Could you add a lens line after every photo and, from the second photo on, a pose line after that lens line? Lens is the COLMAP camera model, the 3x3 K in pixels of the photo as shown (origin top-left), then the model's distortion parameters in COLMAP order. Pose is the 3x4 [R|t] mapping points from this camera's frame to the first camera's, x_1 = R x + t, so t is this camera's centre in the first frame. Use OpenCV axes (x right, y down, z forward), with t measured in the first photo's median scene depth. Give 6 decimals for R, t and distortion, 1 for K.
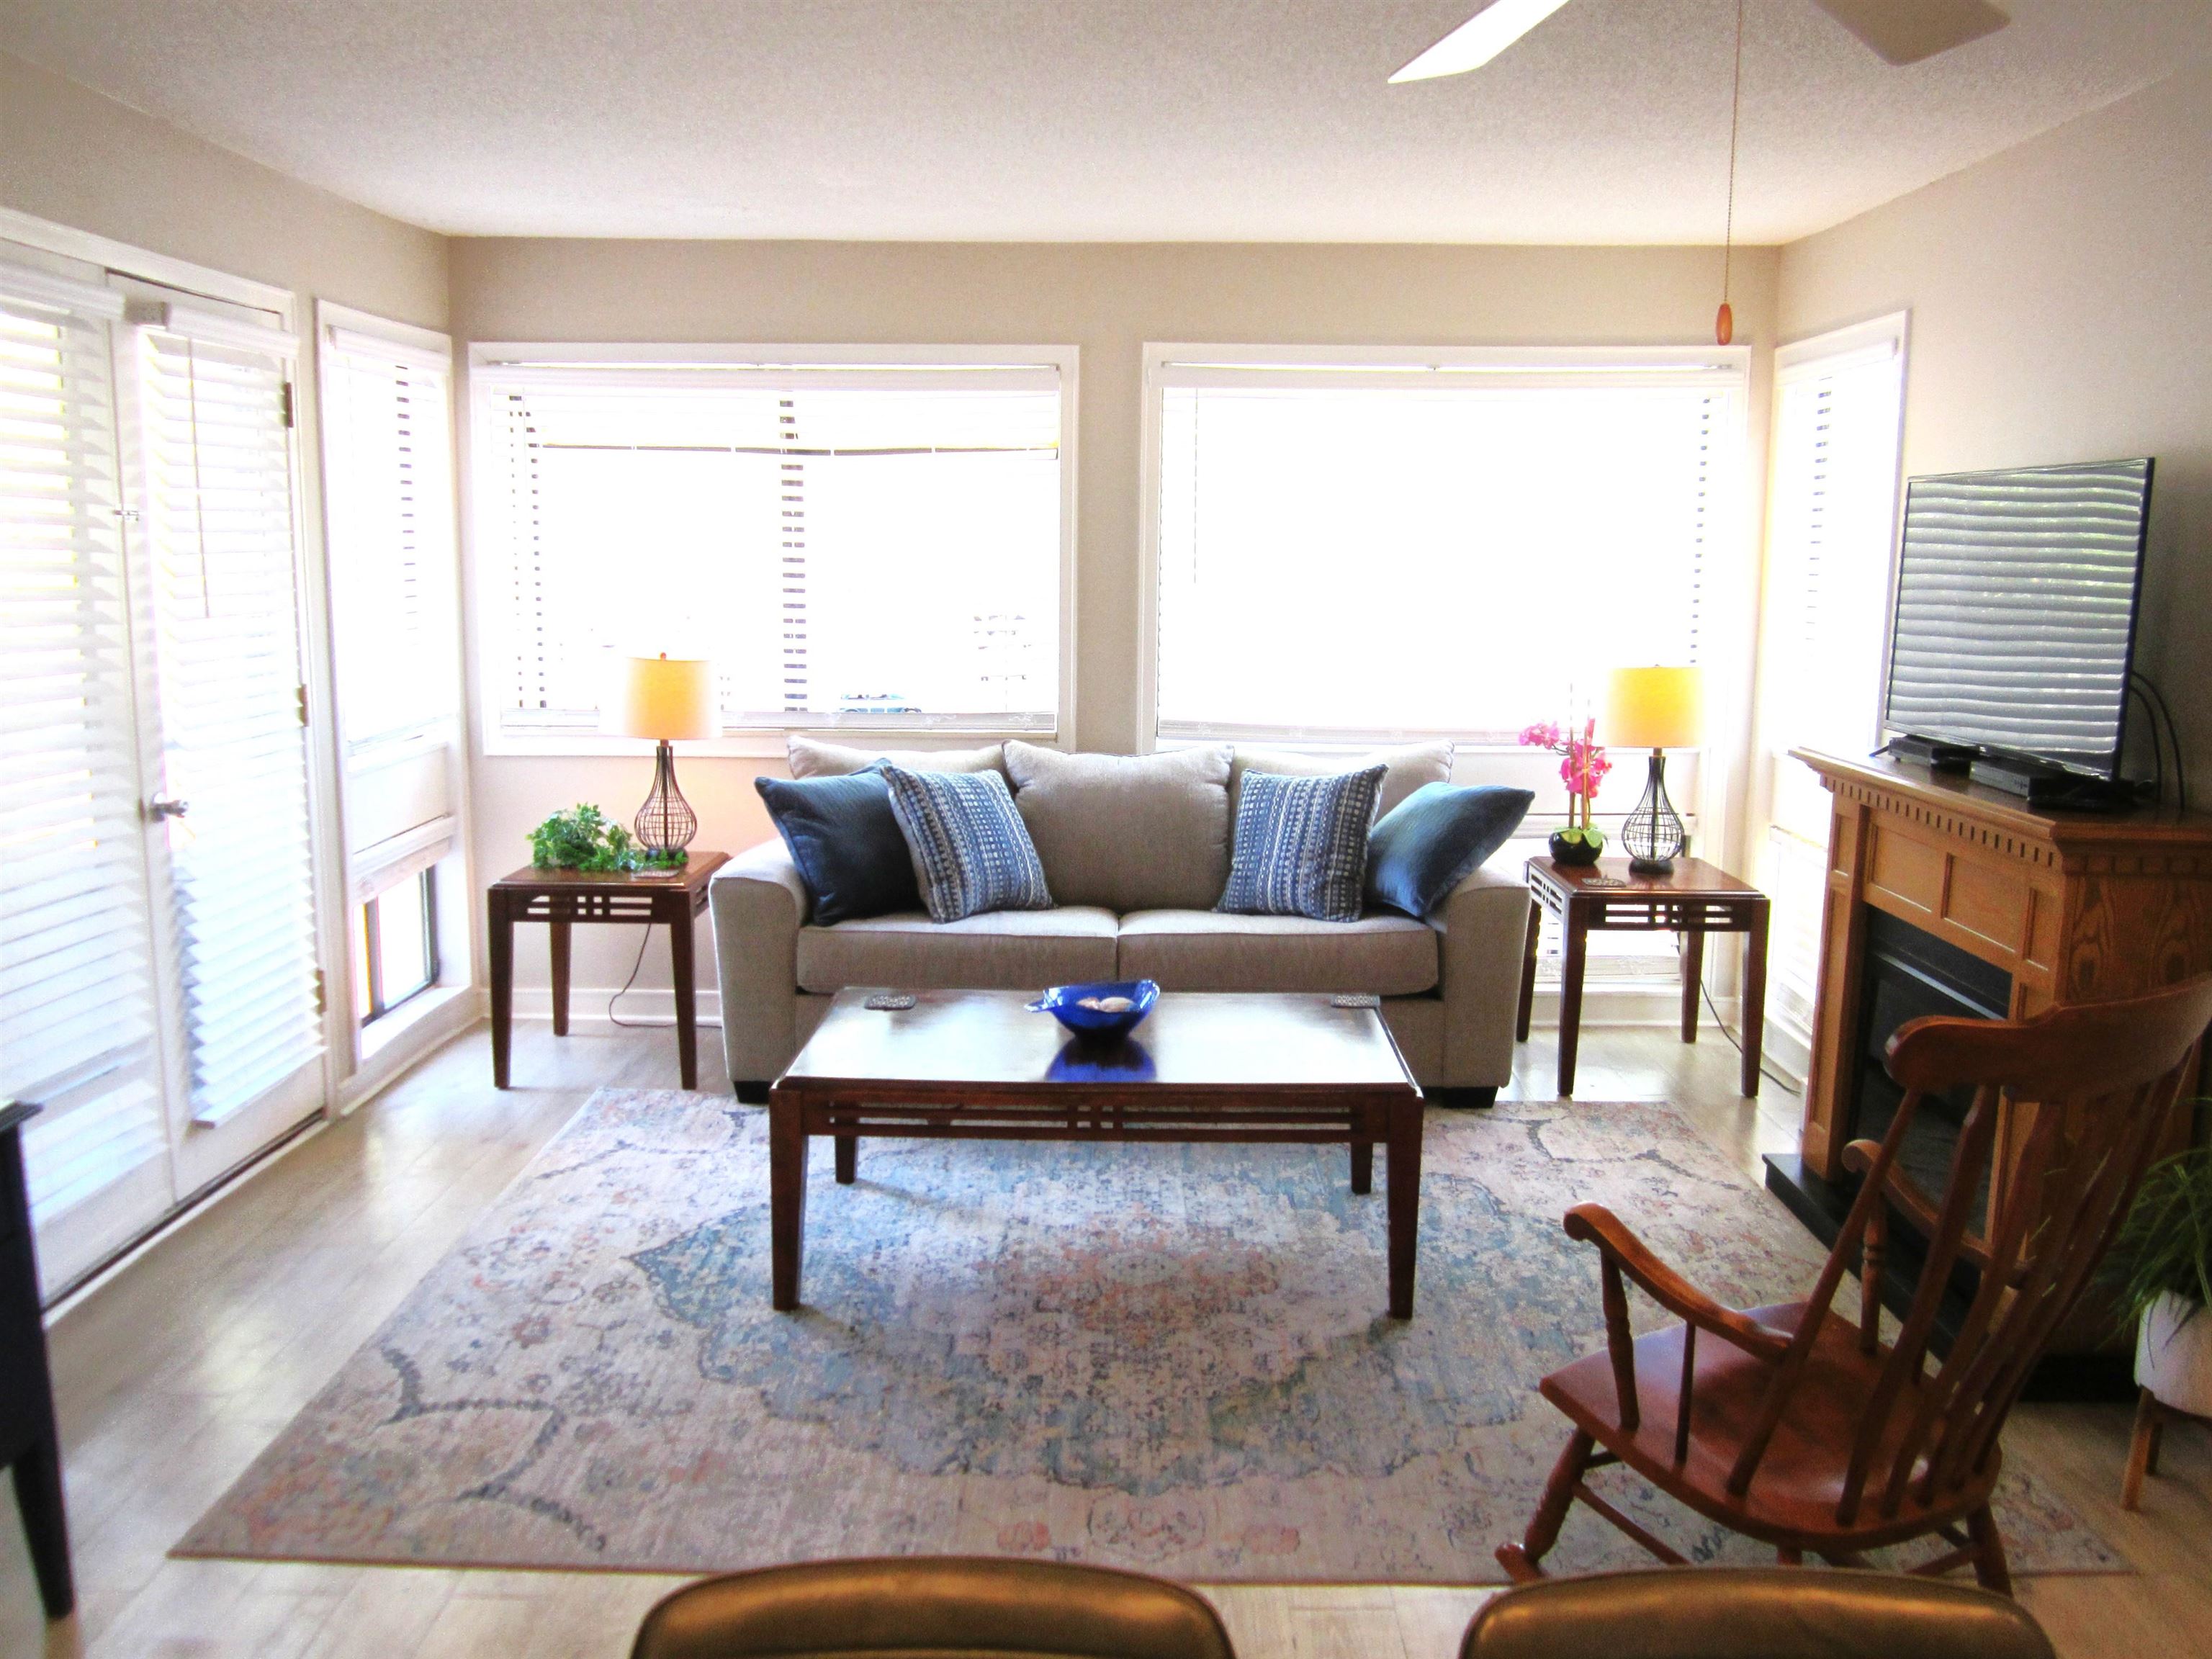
lens RADIAL K [[1802.1, 0, 1106.0], [0, 1802.1, 829.5], [0, 0, 1]] dist [-0.037187, 0.000578]
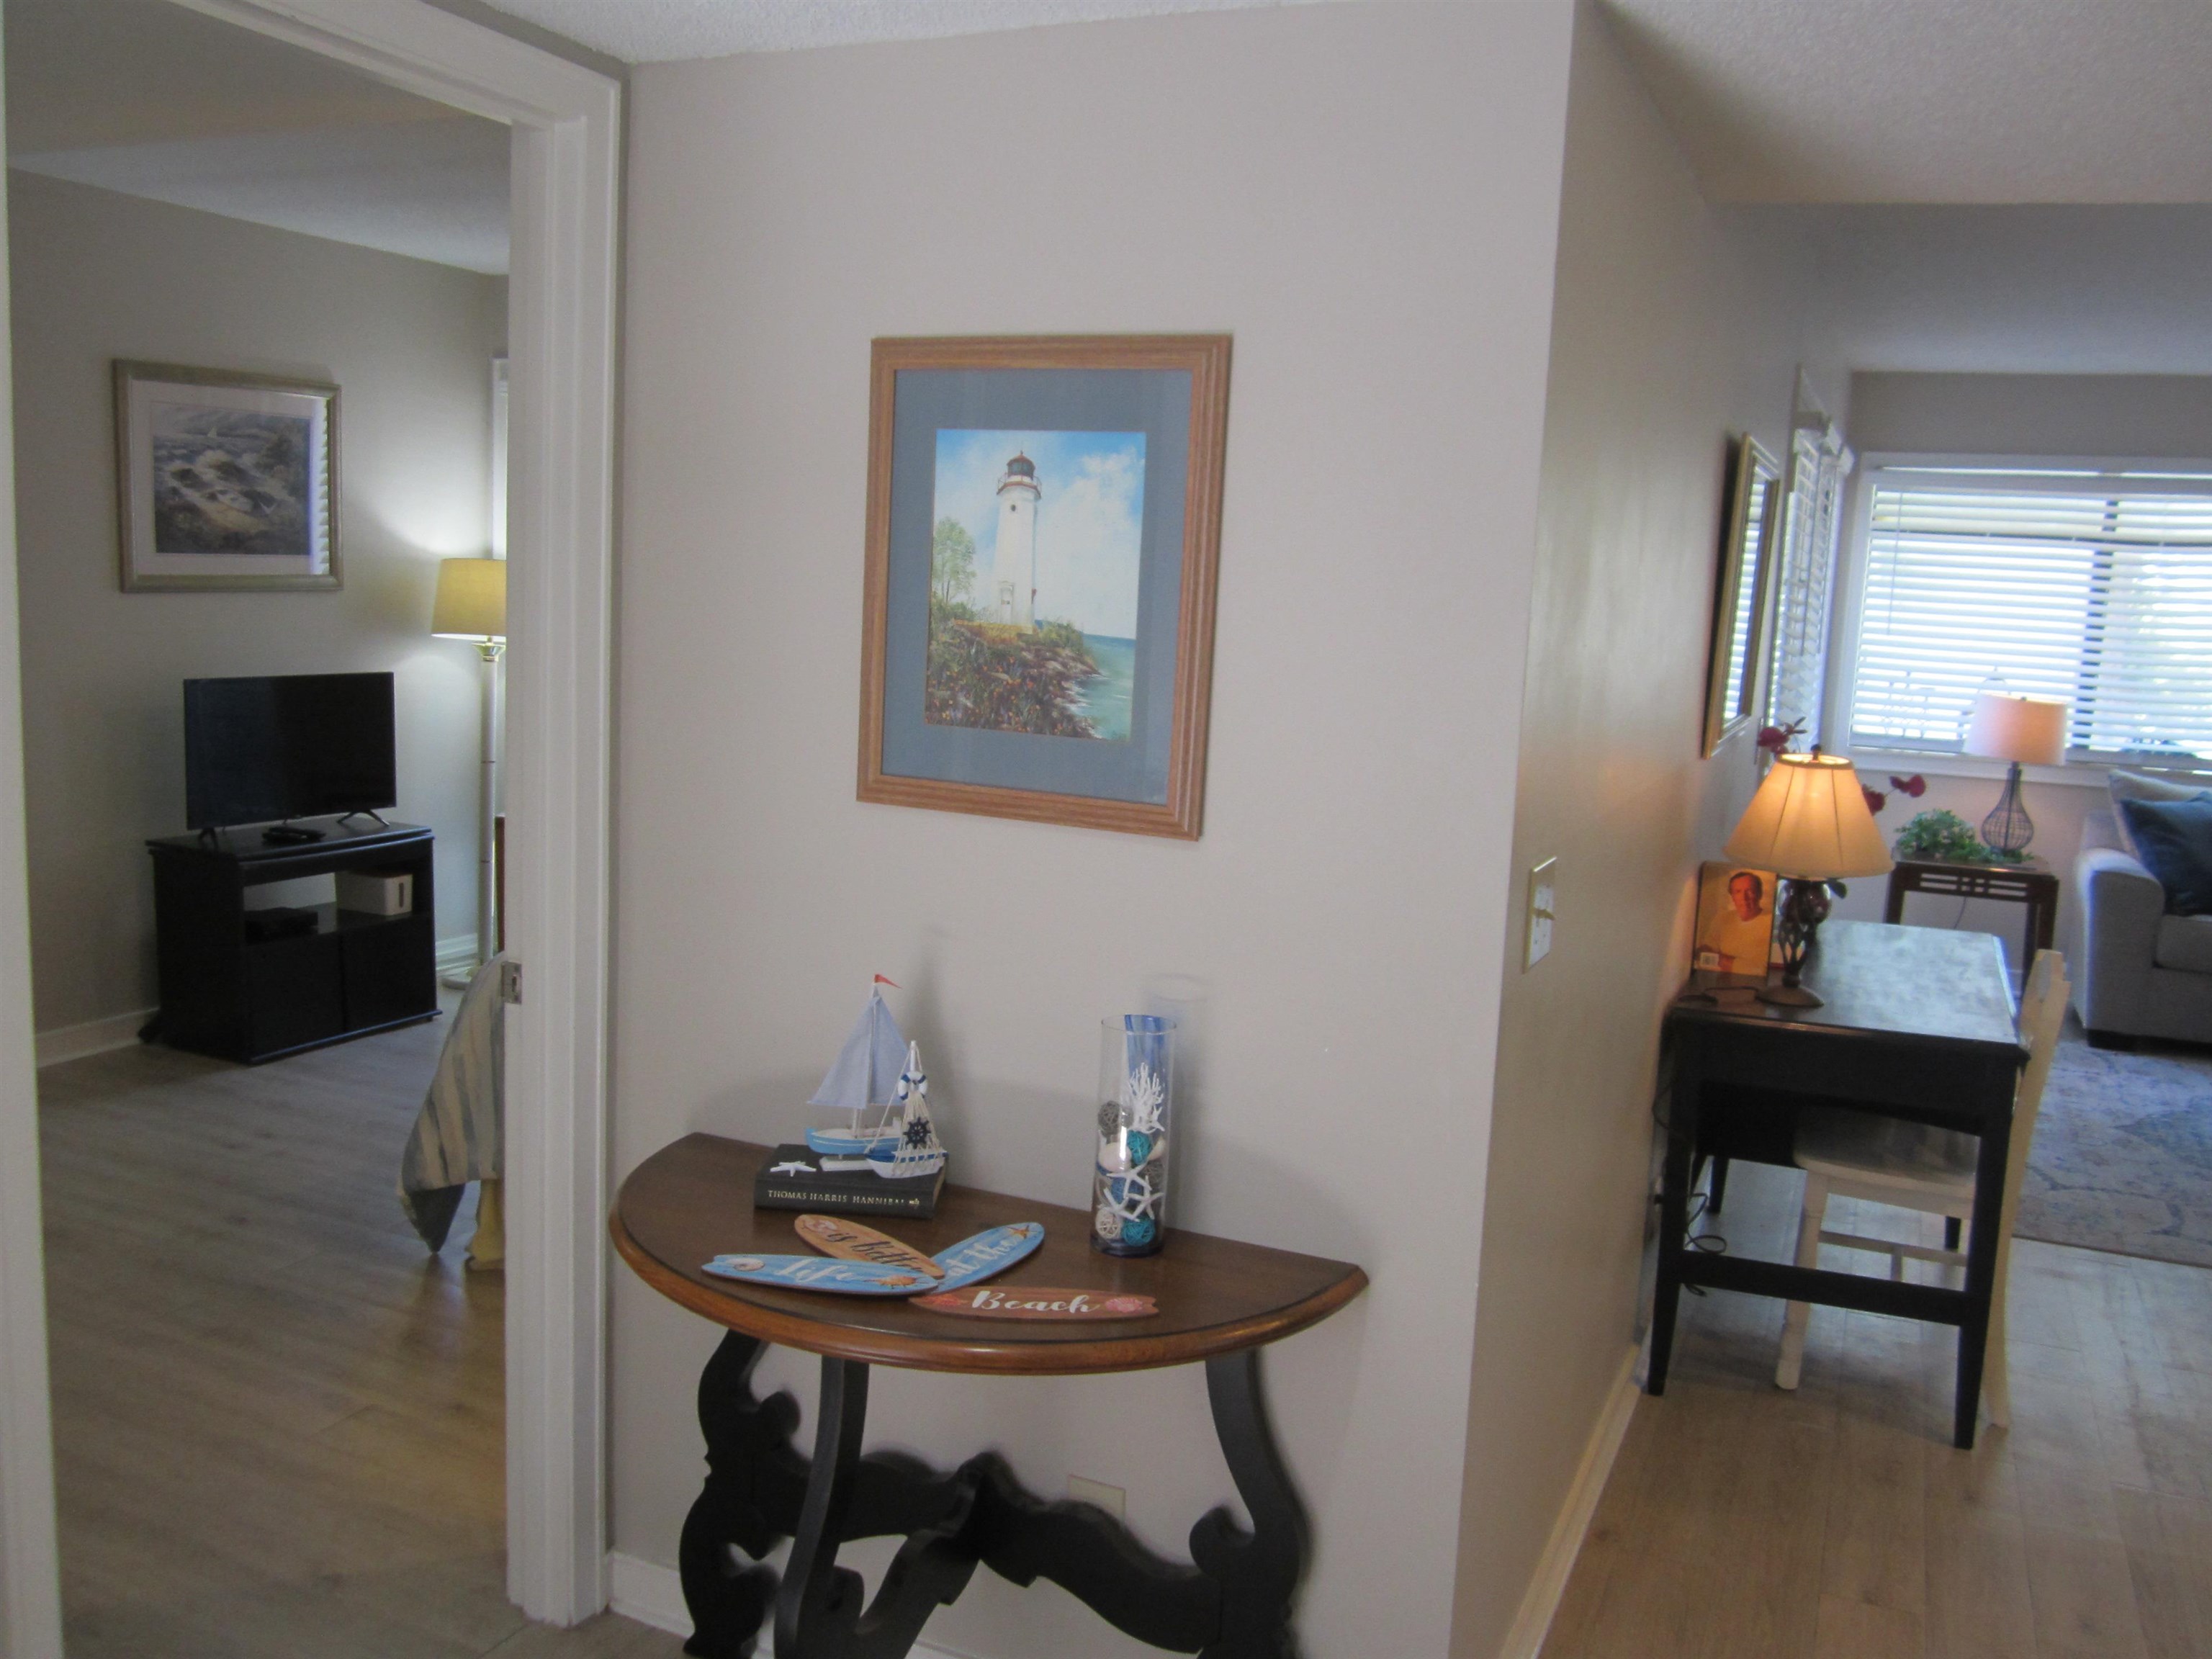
lens RADIAL K [[1817.4, 0, 1091.2], [0, 1817.4, 849.1], [0, 0, 1]] dist [-0.067760, 0.048241]
pose [[0.916004, 0.090502, -0.390828, -0.369994], [-0.096934, 0.995285, 0.003283, 0.075468], [0.389283, 0.034877, 0.920458, -0.460943]]
